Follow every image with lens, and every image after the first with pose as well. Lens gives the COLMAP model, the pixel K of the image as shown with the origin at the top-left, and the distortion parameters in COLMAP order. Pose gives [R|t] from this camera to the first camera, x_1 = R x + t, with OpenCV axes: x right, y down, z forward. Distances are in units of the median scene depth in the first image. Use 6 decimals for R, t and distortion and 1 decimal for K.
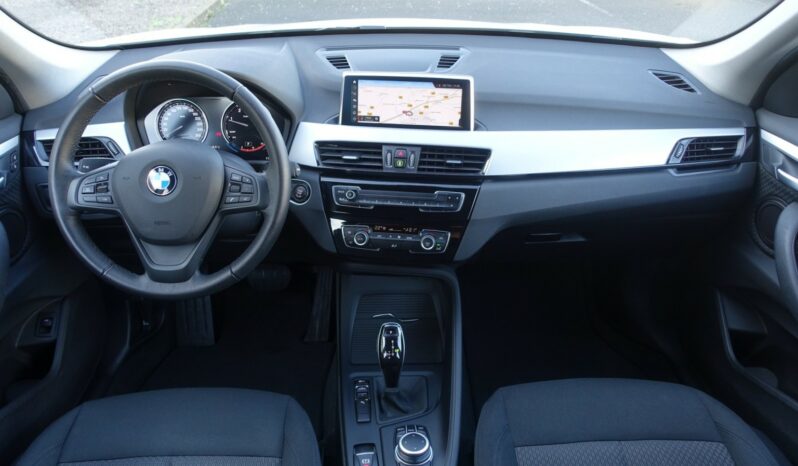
lens RADIAL K [[554.5, 0, 396.2], [0, 554.5, 232.1], [0, 0, 1]] dist [-0.003384, -0.005754]
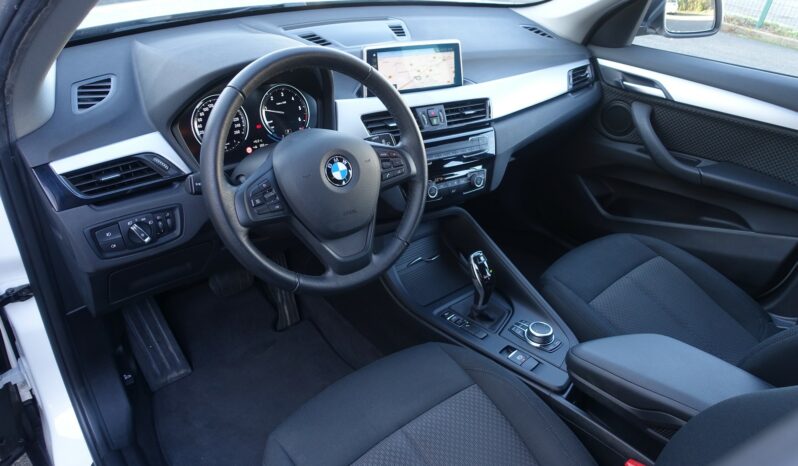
lens RADIAL K [[554.5, 0, 392.6], [0, 554.5, 228.5], [0, 0, 1]] dist [-0.003384, -0.005754]
pose [[0.776534, -0.280314, 0.564286, -0.756080], [0.251509, 0.959044, 0.130302, -0.080863], [-0.577700, 0.040739, 0.815232, 0.117725]]
